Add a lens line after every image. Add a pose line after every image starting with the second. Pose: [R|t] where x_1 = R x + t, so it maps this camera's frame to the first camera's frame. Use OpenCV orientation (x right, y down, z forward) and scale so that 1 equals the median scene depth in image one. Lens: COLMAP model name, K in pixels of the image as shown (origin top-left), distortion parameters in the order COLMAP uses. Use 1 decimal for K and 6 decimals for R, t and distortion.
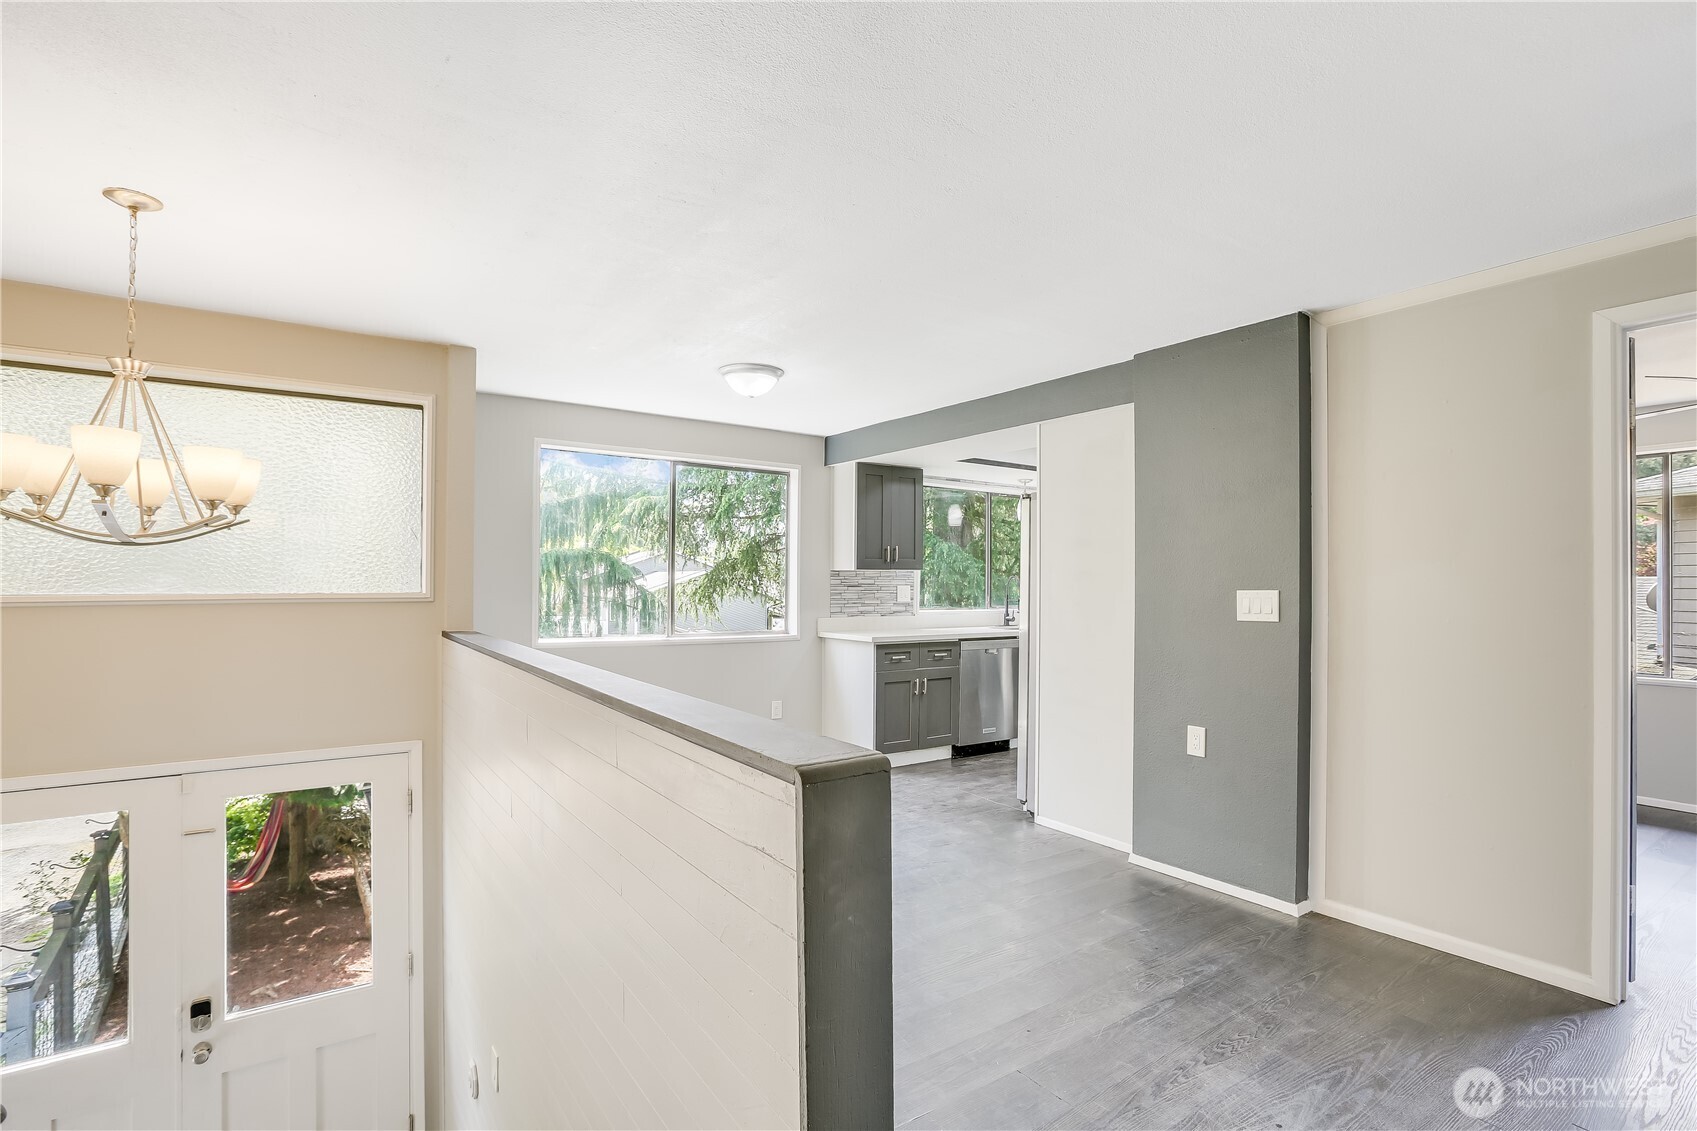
lens RADIAL K [[848.5, 0, 848.2], [0, 848.5, 581.2], [0, 0, 1]] dist [-0.031980, 0.055270]
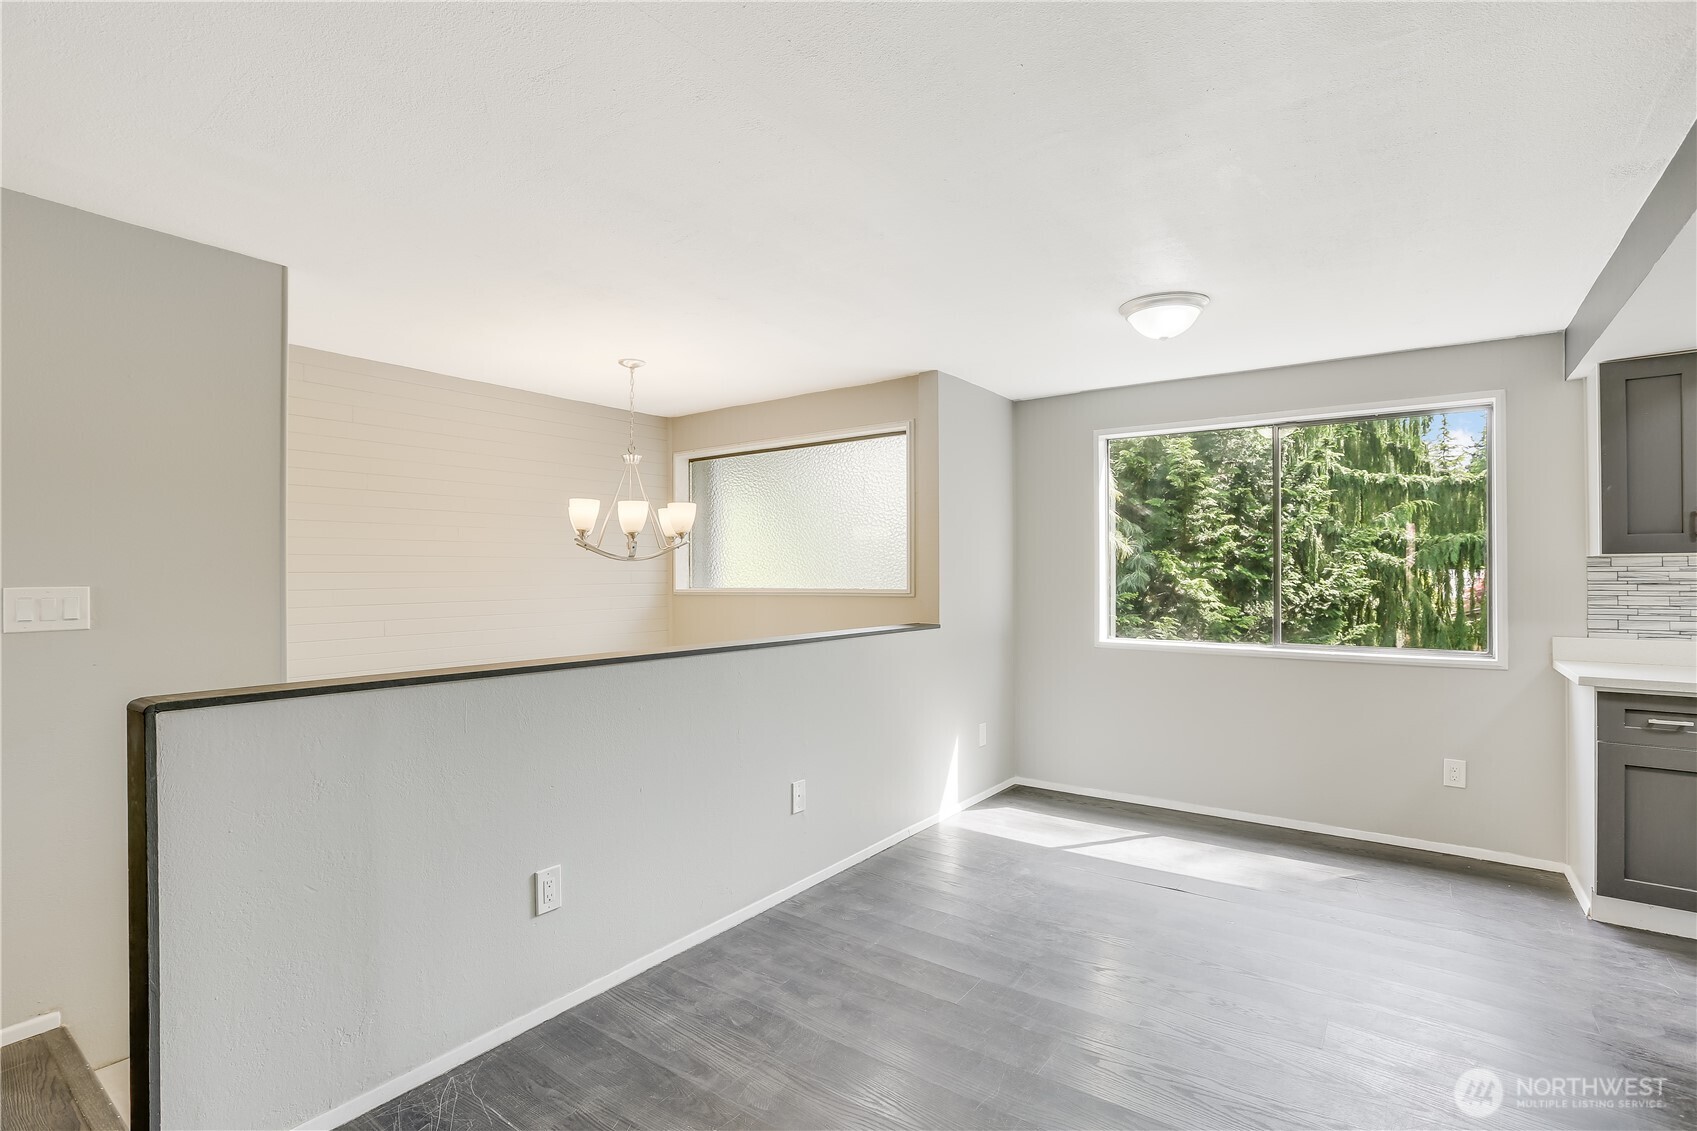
lens RADIAL K [[803.6, 0, 845.1], [0, 803.6, 569.9], [0, 0, 1]] dist [-0.028711, 0.023931]
pose [[0.334685, -0.011967, -0.942254, 0.333589], [0.007362, 0.999922, -0.010084, -0.001857], [0.942301, -0.003562, 0.334747, 0.347140]]
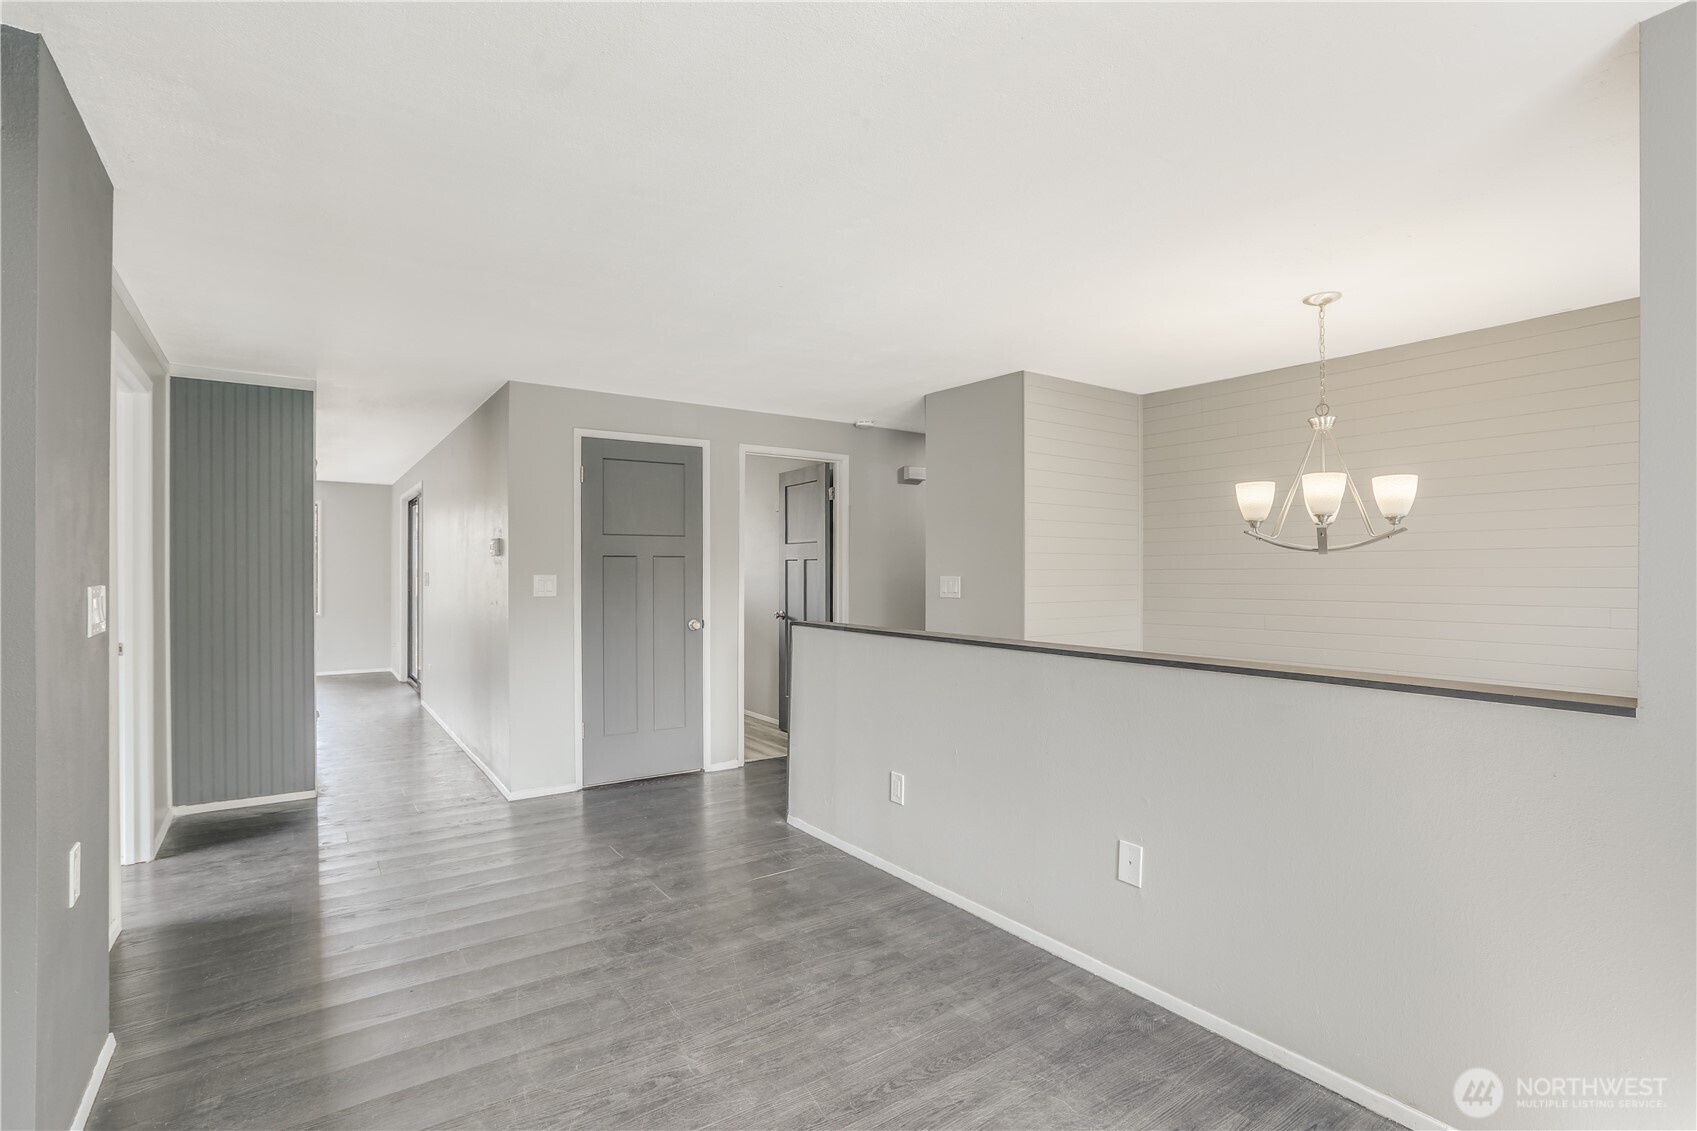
lens RADIAL K [[795.3, 0, 846.4], [0, 795.3, 570.9], [0, 0, 1]] dist [0.000139, 0.000252]
pose [[-0.999921, -0.002057, -0.012430, -0.033462], [-0.001974, 0.999975, -0.006723, -0.001198], [0.012444, -0.006698, -0.999900, 0.898030]]
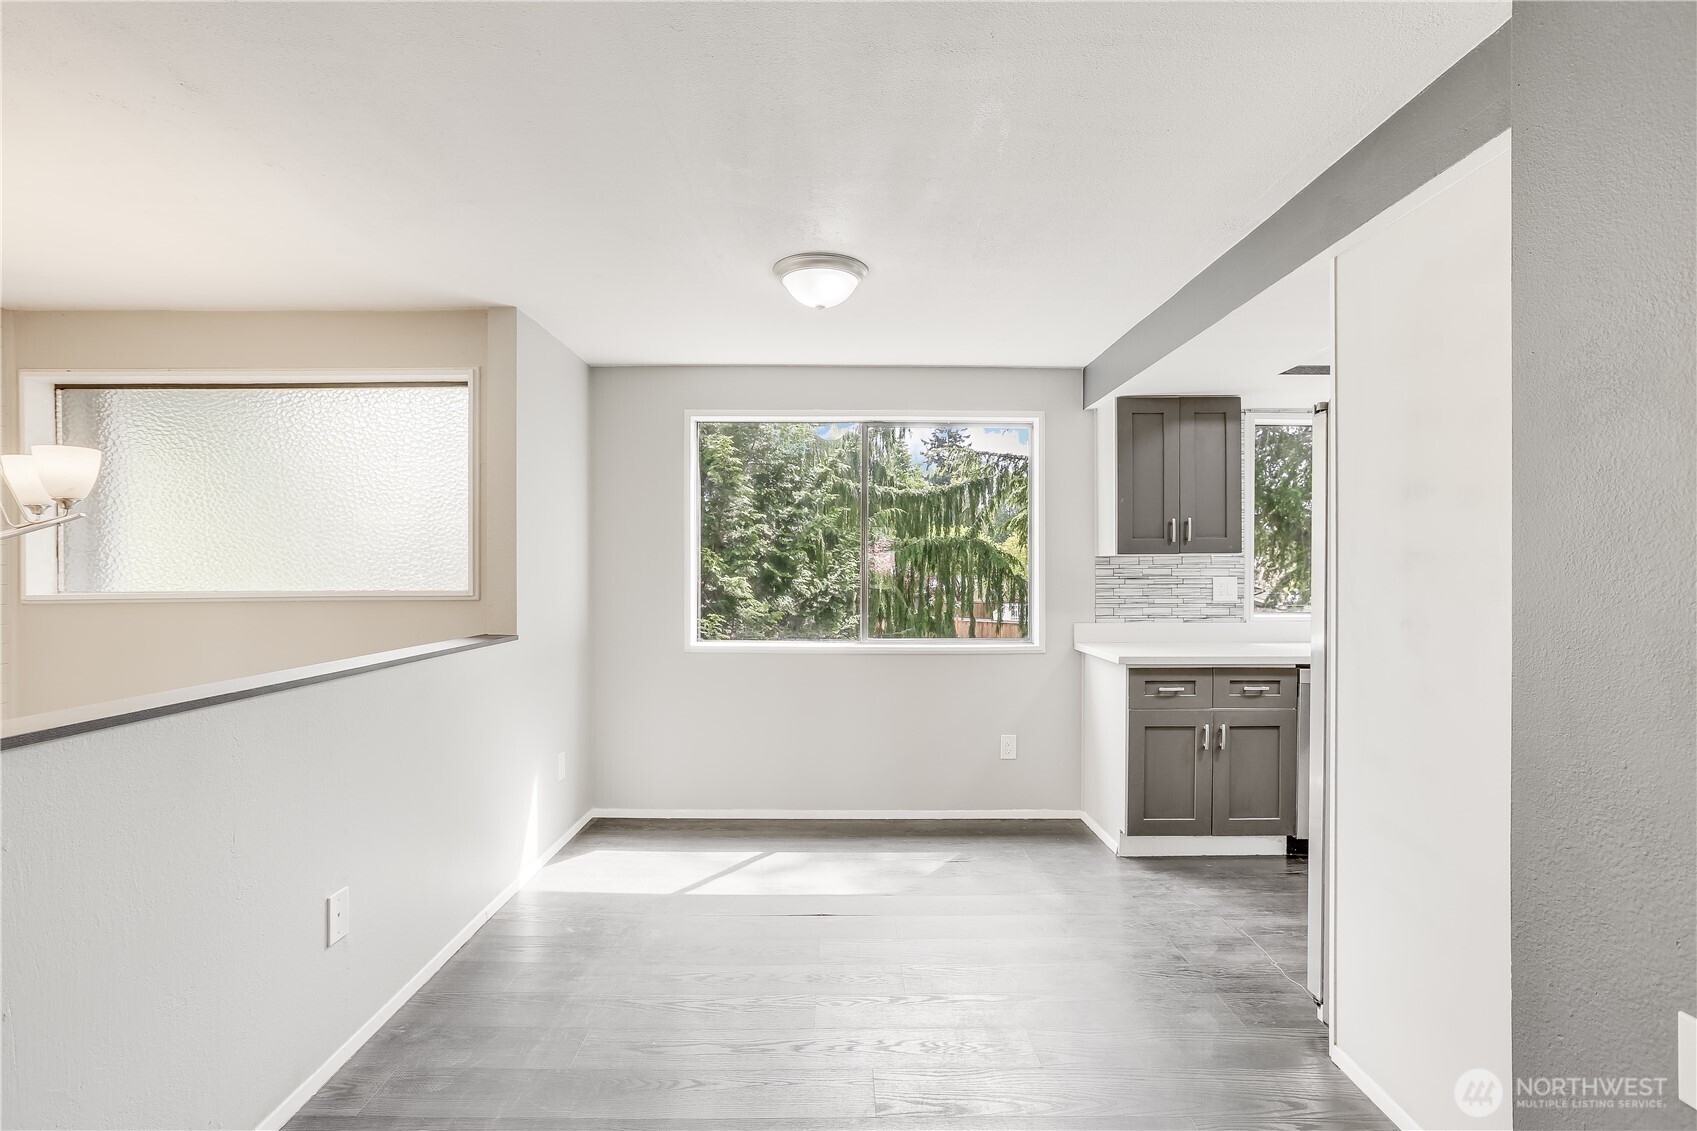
lens RADIAL K [[803.6, 0, 845.1], [0, 803.6, 569.9], [0, 0, 1]] dist [-0.028711, 0.023931]
pose [[0.821387, -0.007626, -0.570320, 0.194055], [0.008666, 0.999962, -0.000891, -0.002621], [0.570305, -0.004210, 0.821422, 0.340350]]
